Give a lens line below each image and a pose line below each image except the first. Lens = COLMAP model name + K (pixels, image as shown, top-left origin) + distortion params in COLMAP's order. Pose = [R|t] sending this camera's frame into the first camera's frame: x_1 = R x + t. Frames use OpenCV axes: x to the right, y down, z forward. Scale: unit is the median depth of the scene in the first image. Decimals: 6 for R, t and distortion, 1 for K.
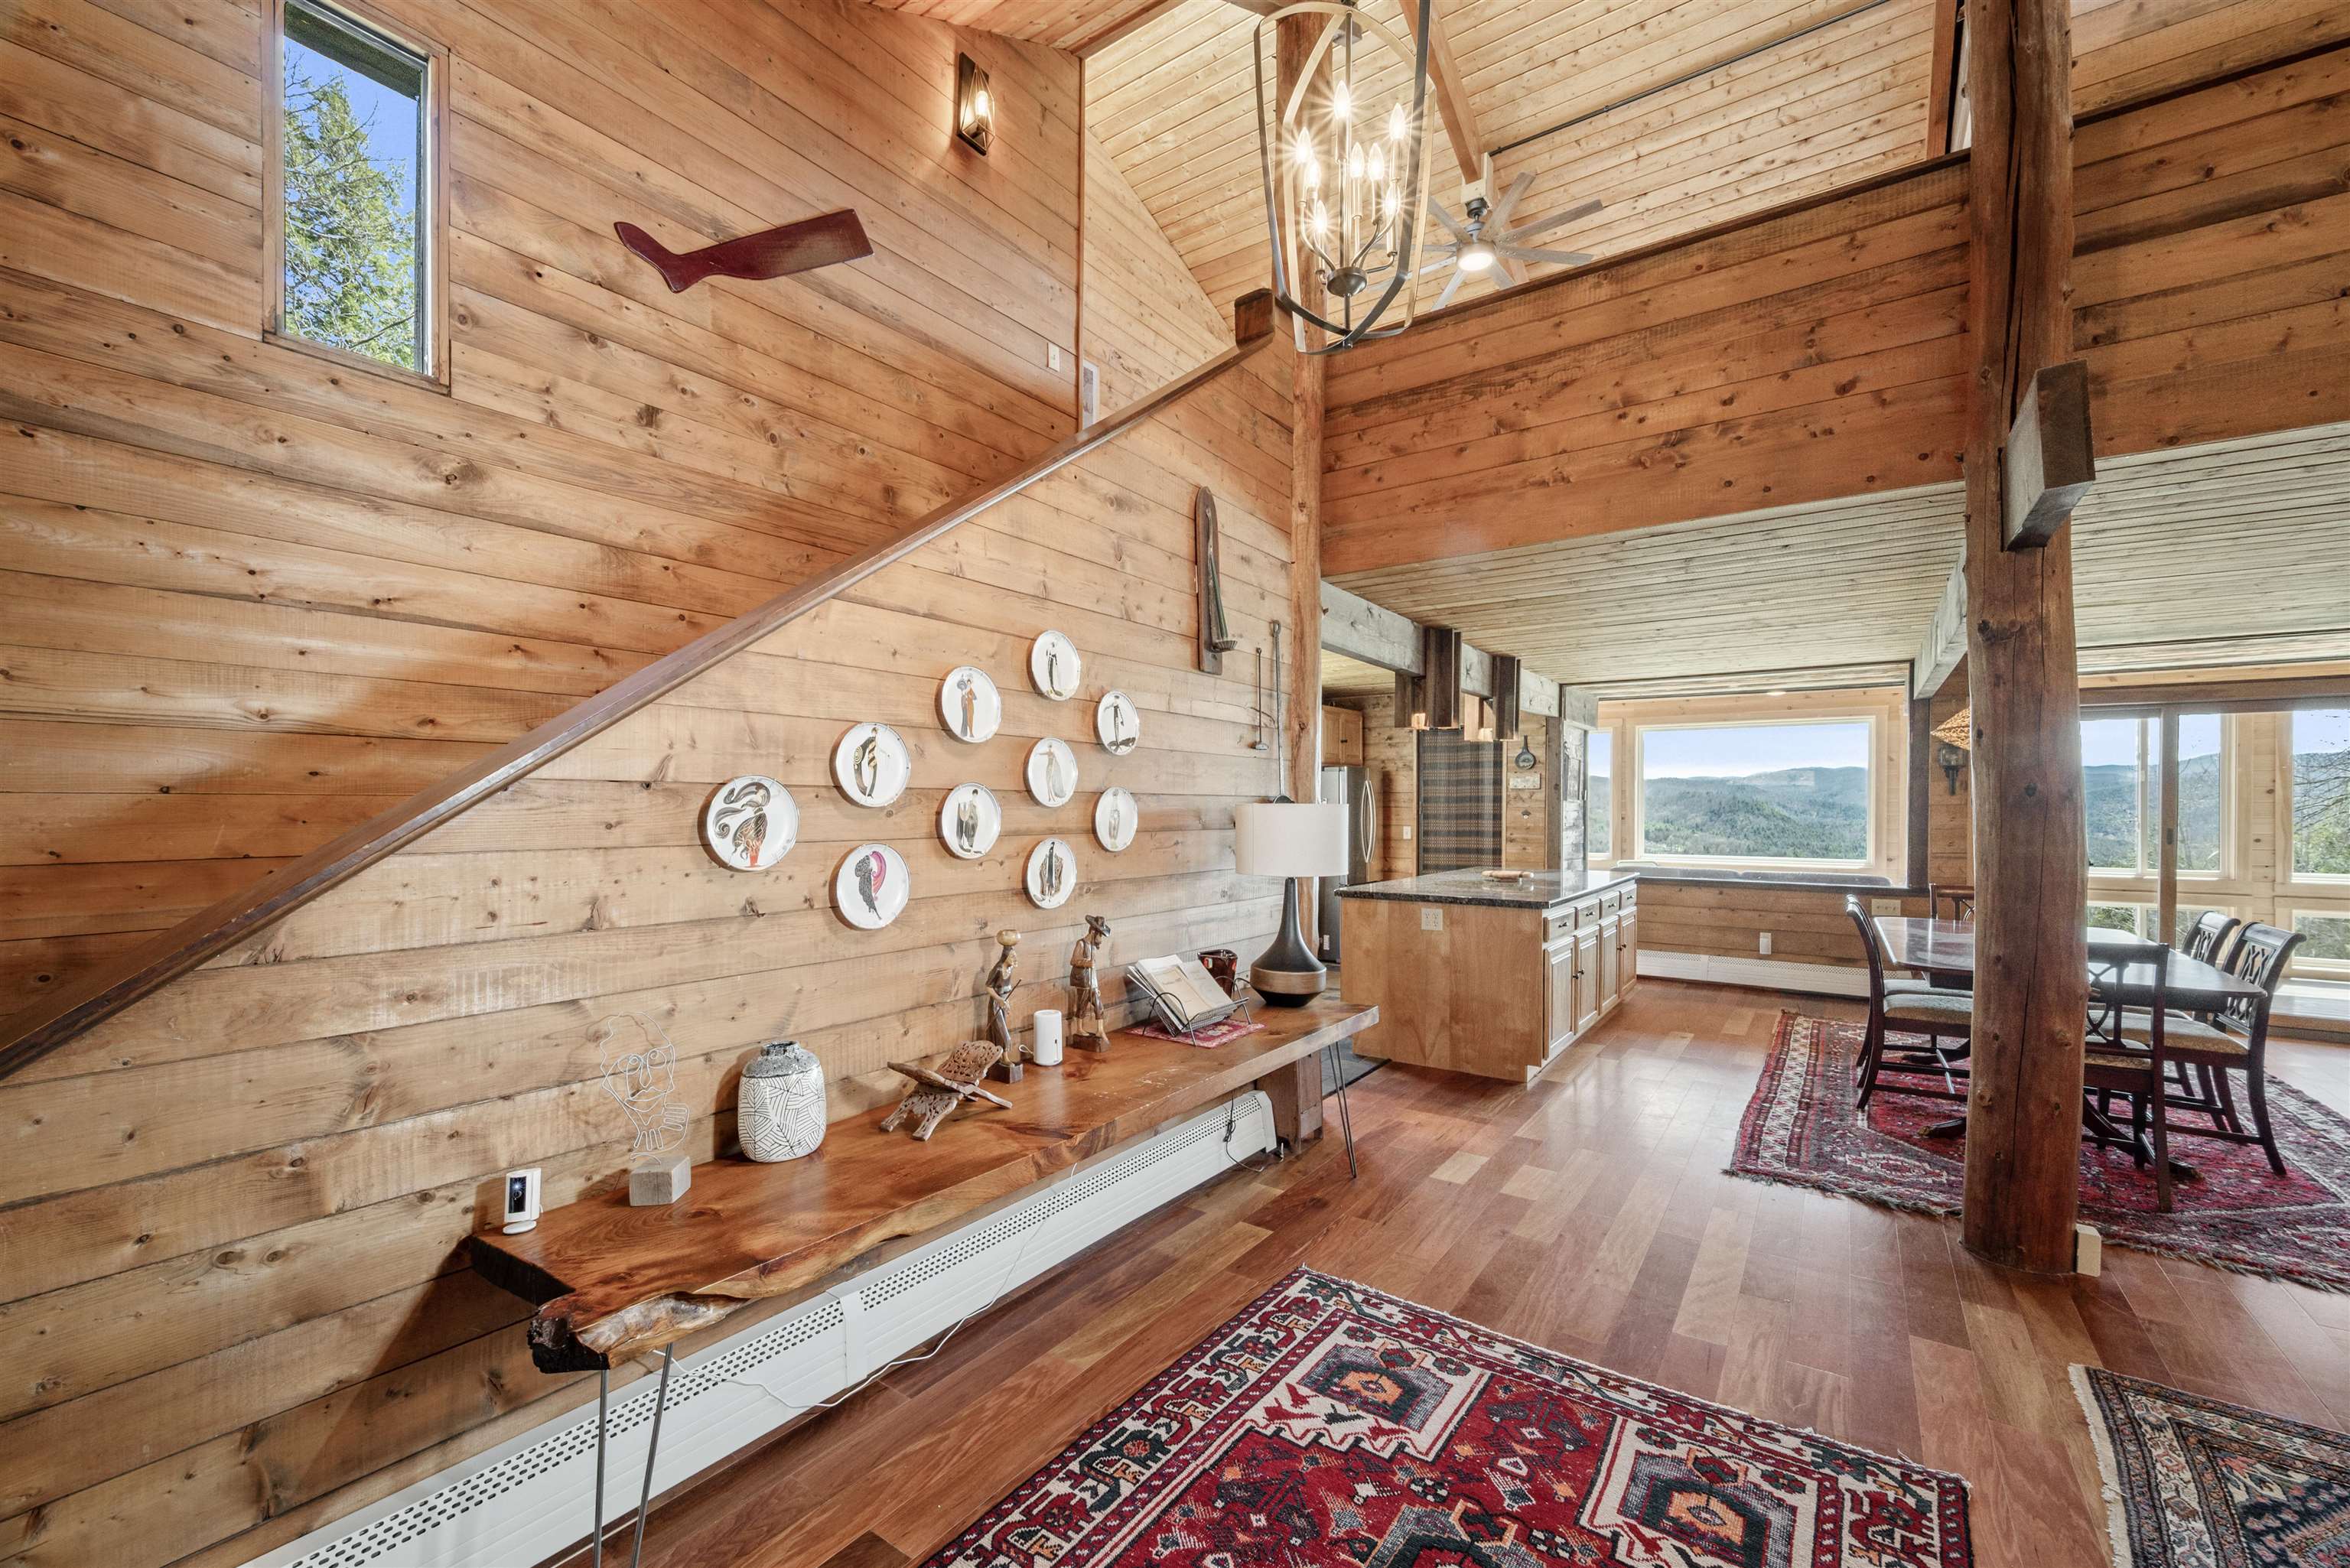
lens RADIAL K [[935.8, 0, 1188.5], [0, 935.8, 812.3], [0, 0, 1]] dist [-0.002377, -0.000111]
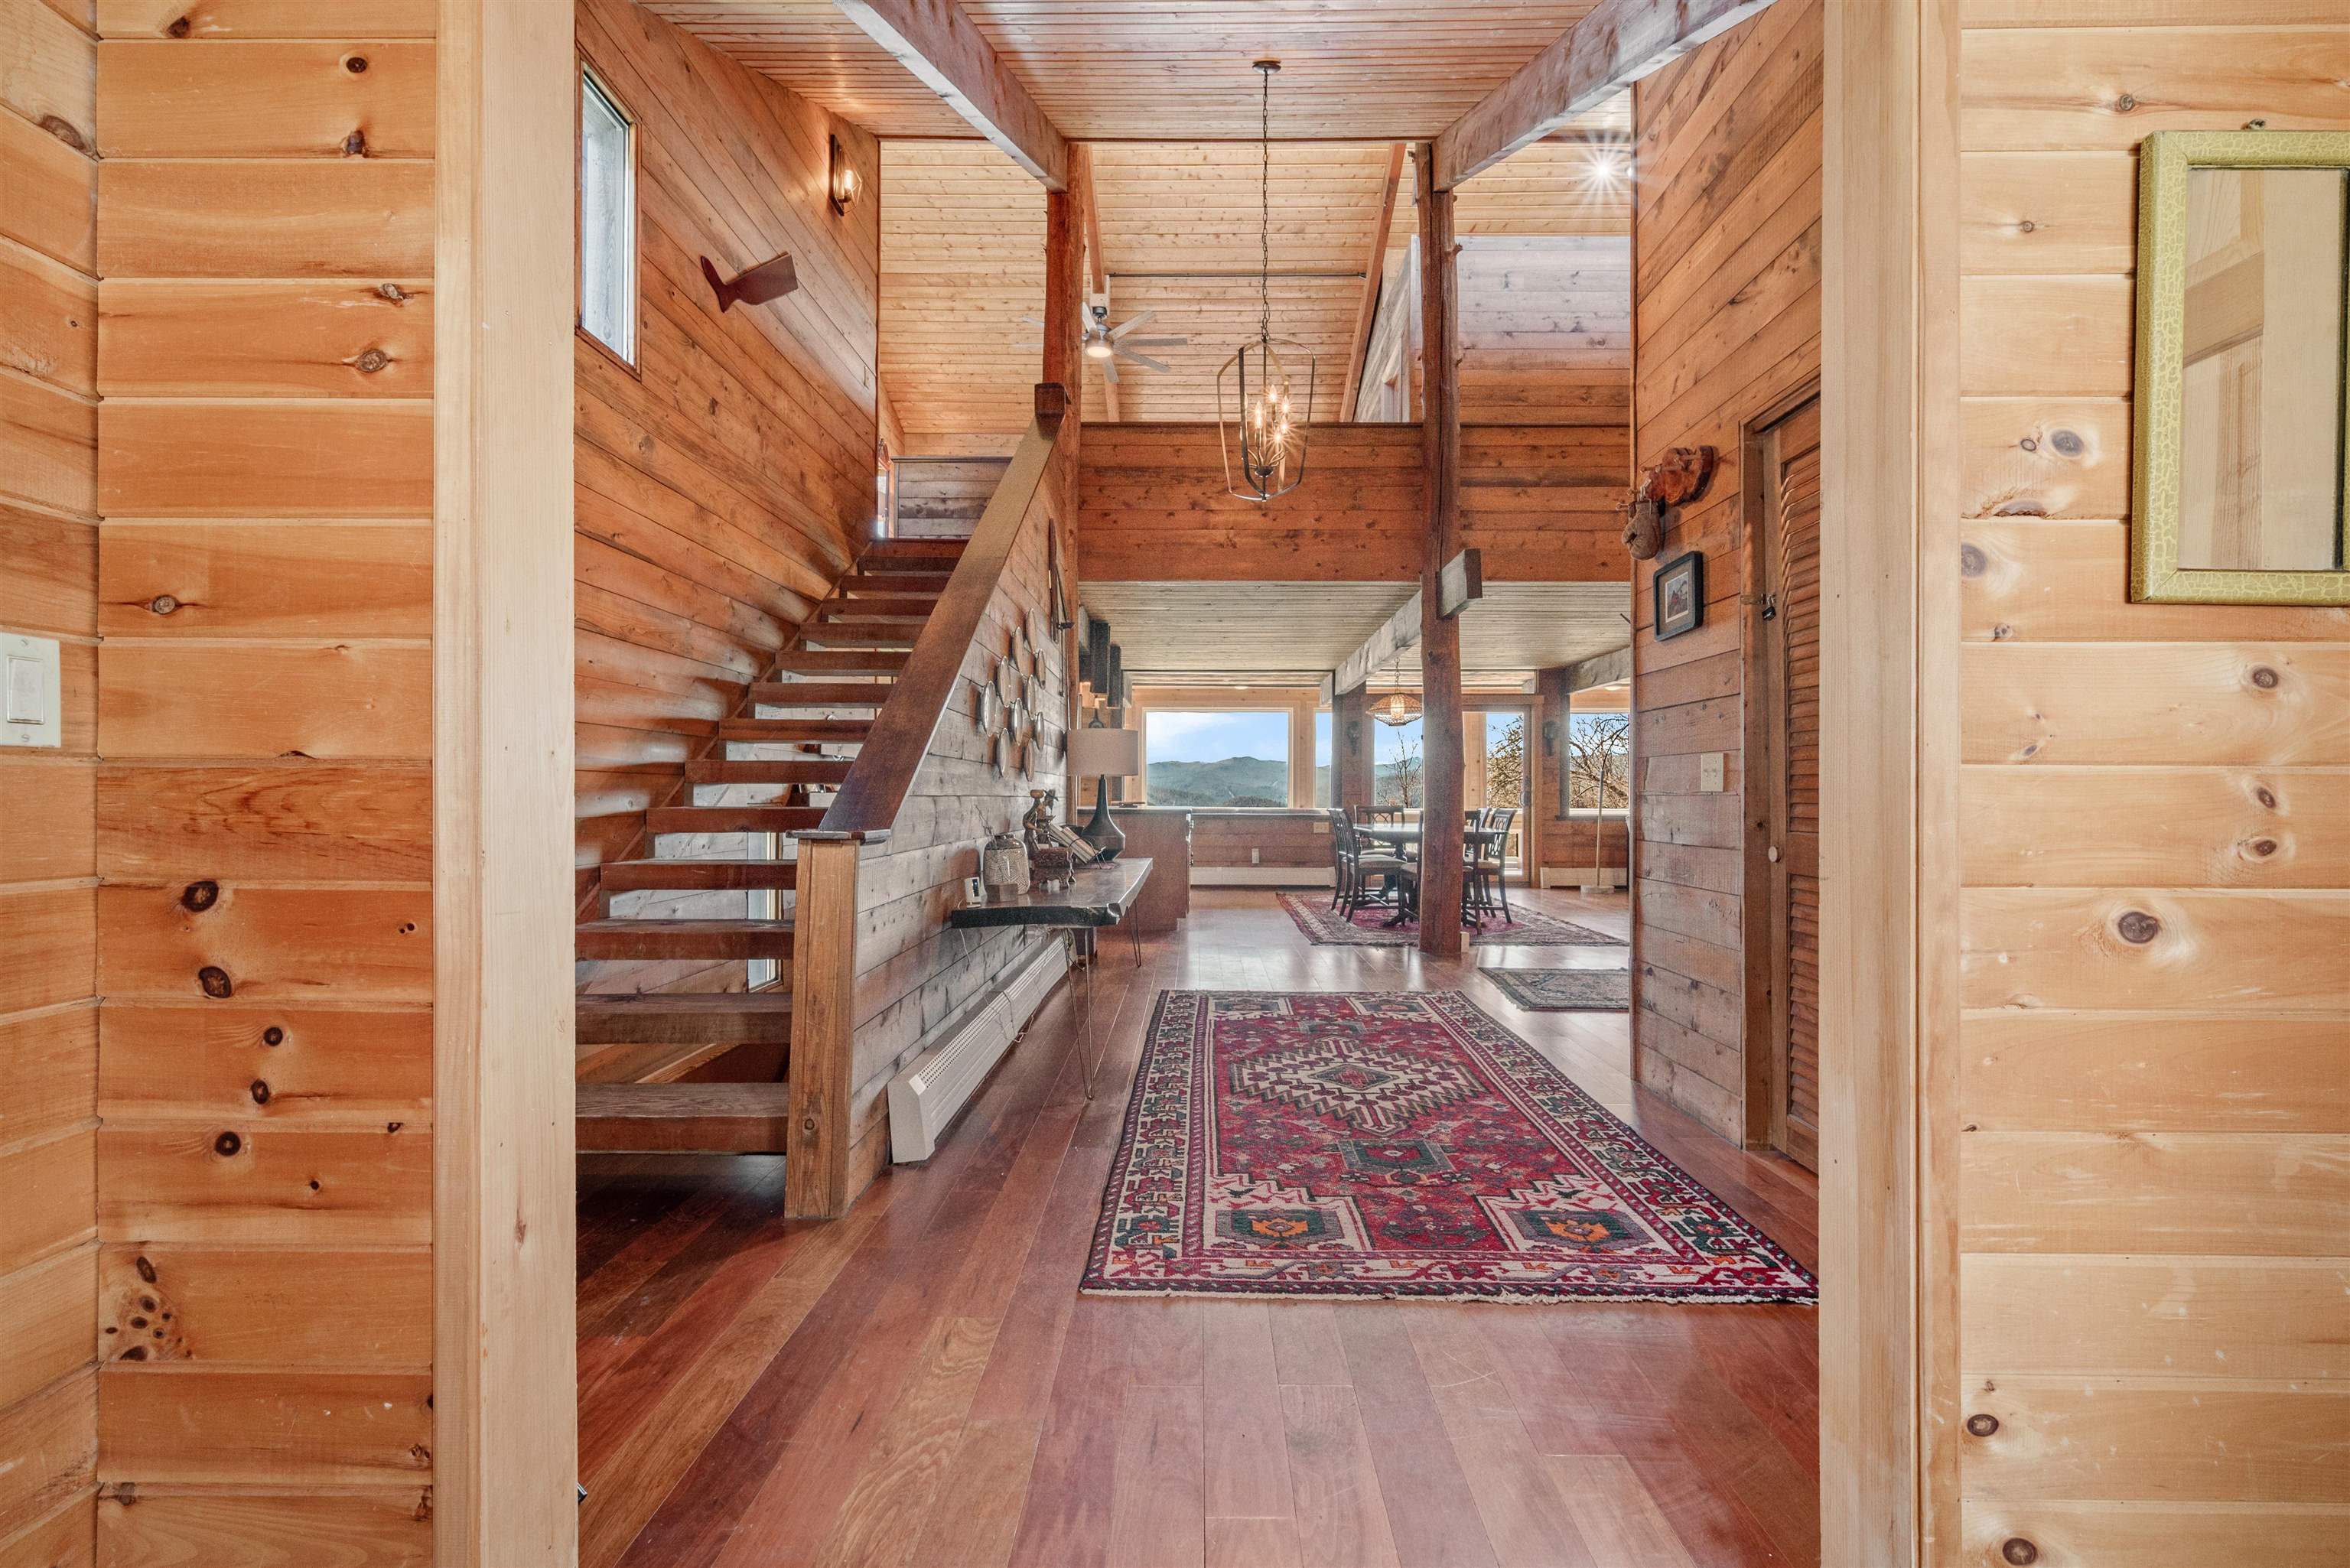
lens RADIAL K [[986.0, 0, 1182.8], [0, 986.0, 796.1], [0, 0, 1]] dist [-0.001223, -0.000491]
pose [[0.823740, -0.000067, 0.566968, -0.739811], [0.003520, 0.999981, -0.004995, 0.111742], [-0.566957, 0.006110, 0.823725, -0.440404]]
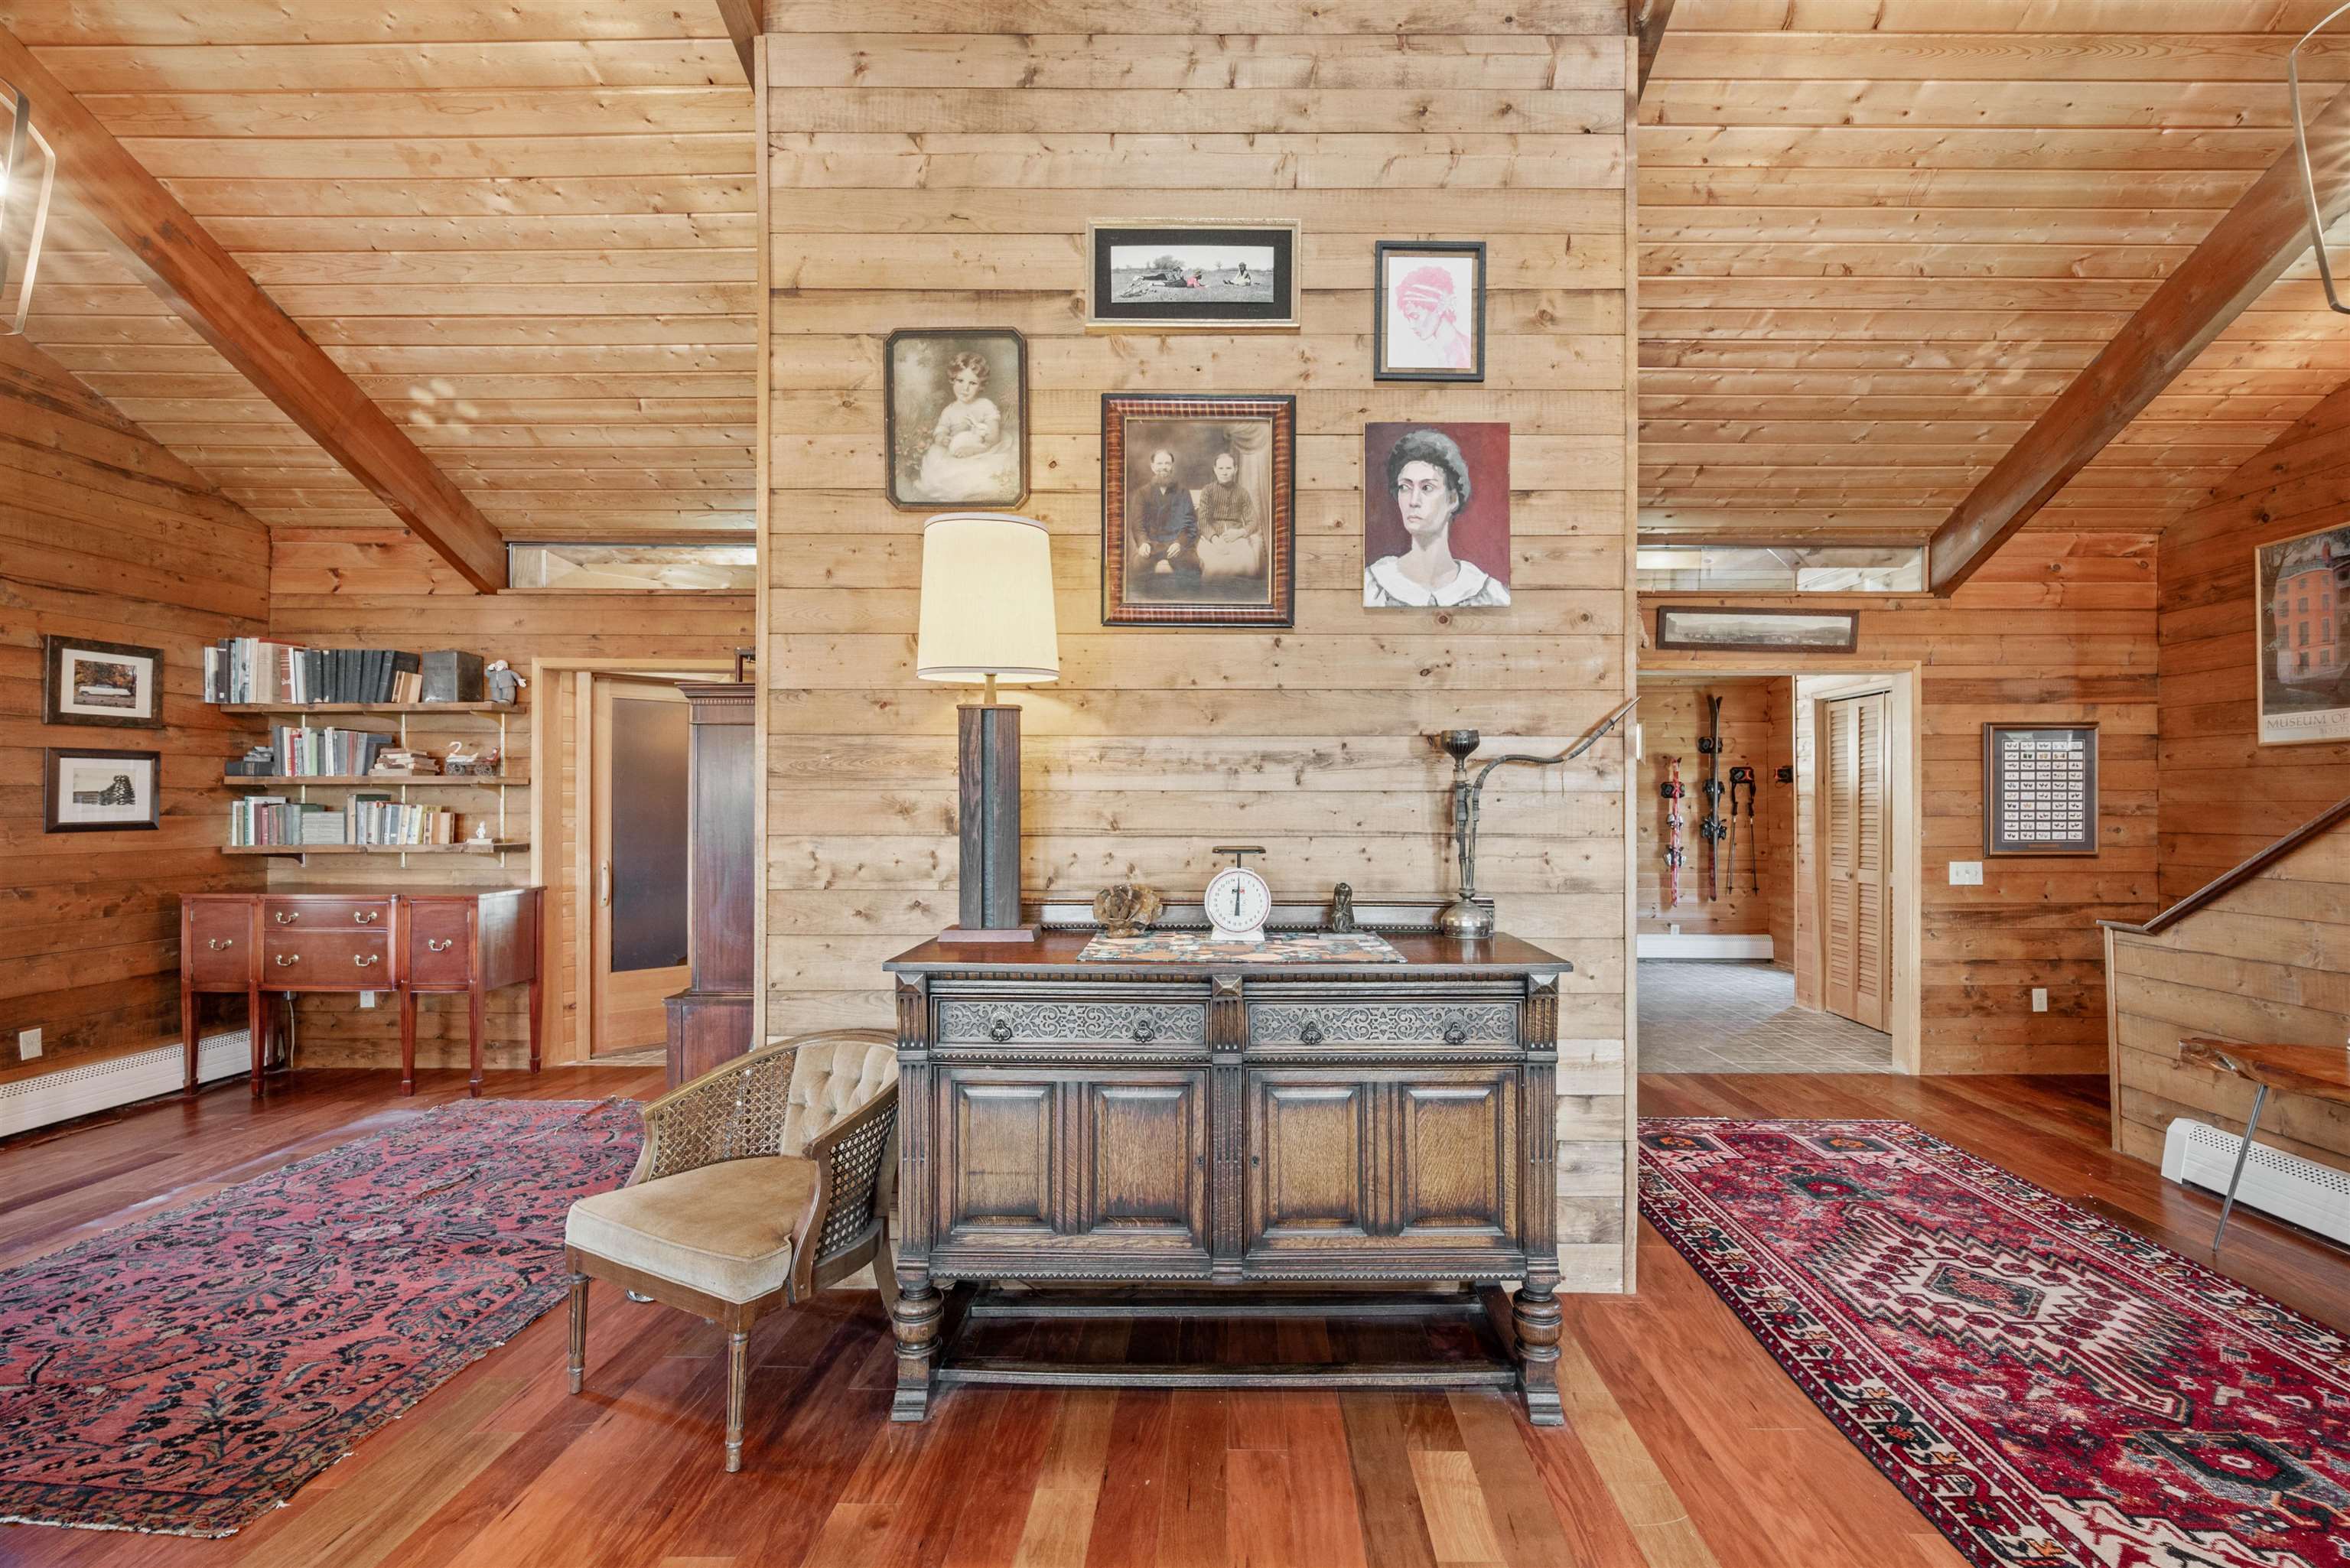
lens RADIAL K [[1004.2, 0, 1227.3], [0, 1004.2, 795.4], [0, 0, 1]] dist [-0.001914, 0.000387]
pose [[-0.818932, -0.004945, -0.573869, 1.001953], [-0.003779, 0.999988, -0.003223, -0.007081], [0.573878, -0.000470, -0.818941, 0.640703]]
